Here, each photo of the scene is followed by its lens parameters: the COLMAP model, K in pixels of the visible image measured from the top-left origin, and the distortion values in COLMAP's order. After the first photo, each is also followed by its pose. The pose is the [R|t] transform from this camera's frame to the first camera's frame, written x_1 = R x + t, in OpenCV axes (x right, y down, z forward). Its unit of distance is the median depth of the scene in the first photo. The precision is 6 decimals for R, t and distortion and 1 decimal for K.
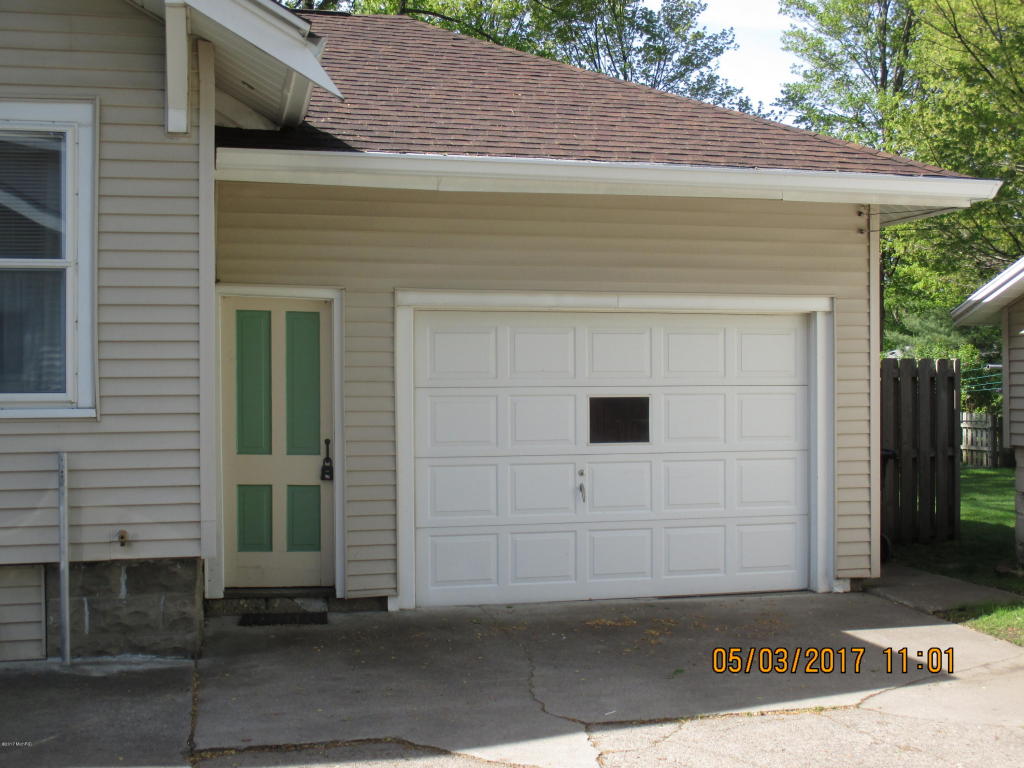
lens RADIAL K [[1276.0, 0, 512.0], [0, 1276.0, 384.0], [0, 0, 1]] dist [-0.014302, -0.032213]
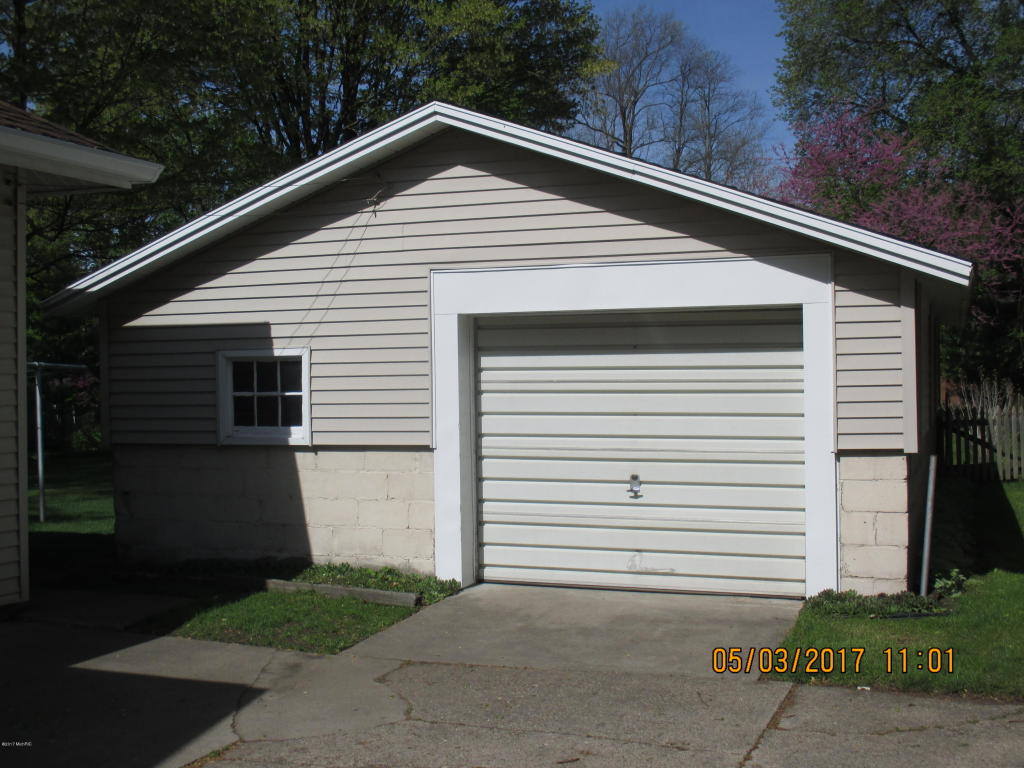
lens RADIAL K [[1276.0, 0, 512.0], [0, 1276.0, 384.0], [0, 0, 1]] dist [-0.014302, -0.032213]
pose [[0.565966, -0.009602, 0.824373, -0.242781], [0.010922, 0.999932, 0.004149, 0.003148], [-0.824356, 0.006655, 0.566032, 0.233001]]
